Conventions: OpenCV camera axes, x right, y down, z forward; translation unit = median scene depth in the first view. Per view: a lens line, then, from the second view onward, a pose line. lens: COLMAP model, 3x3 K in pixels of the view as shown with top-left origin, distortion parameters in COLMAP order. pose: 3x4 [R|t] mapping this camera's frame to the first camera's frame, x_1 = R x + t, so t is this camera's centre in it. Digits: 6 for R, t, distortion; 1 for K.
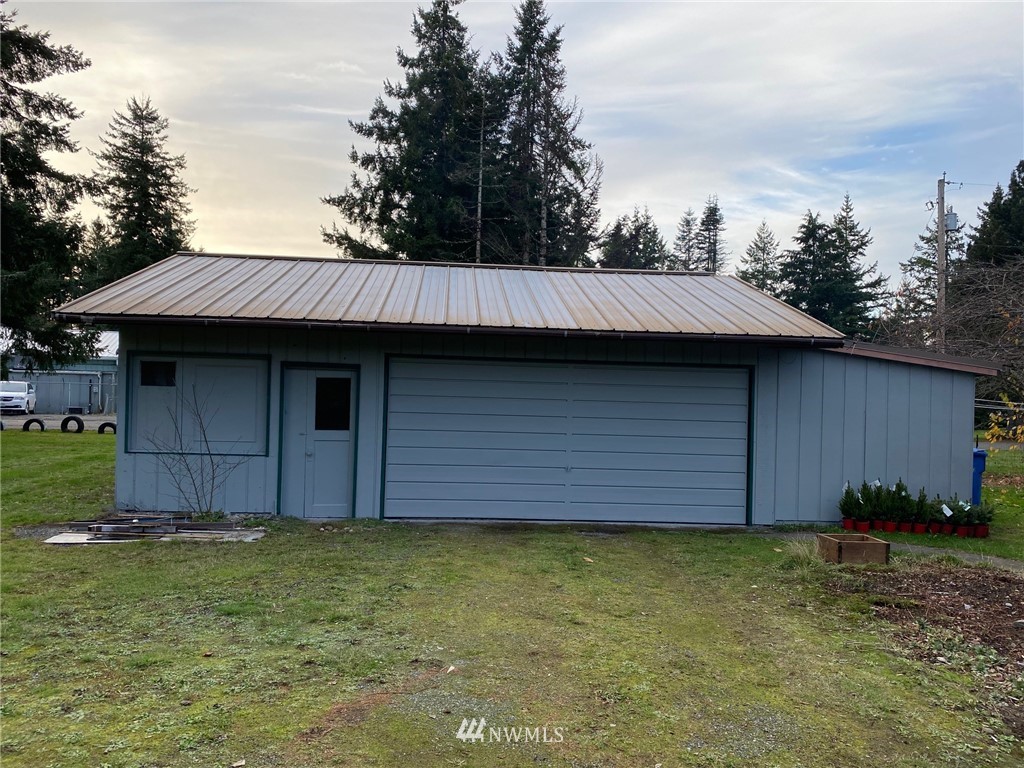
lens RADIAL K [[781.9, 0, 512.0], [0, 781.9, 384.0], [0, 0, 1]] dist [0.003599, -0.000305]
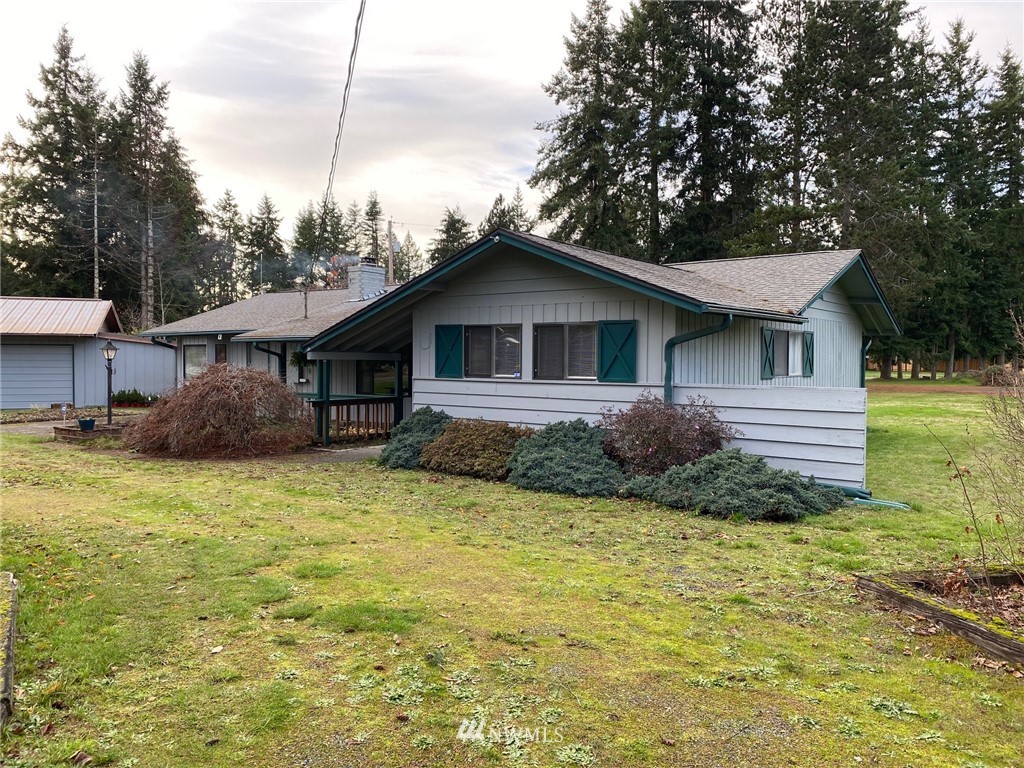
lens RADIAL K [[781.9, 0, 512.0], [0, 781.9, 384.0], [0, 0, 1]] dist [0.003599, -0.000305]
pose [[0.962783, -0.025288, 0.269088, 0.164048], [0.012378, 0.998694, 0.049565, -0.000176], [-0.269990, -0.044389, 0.961839, -0.300715]]
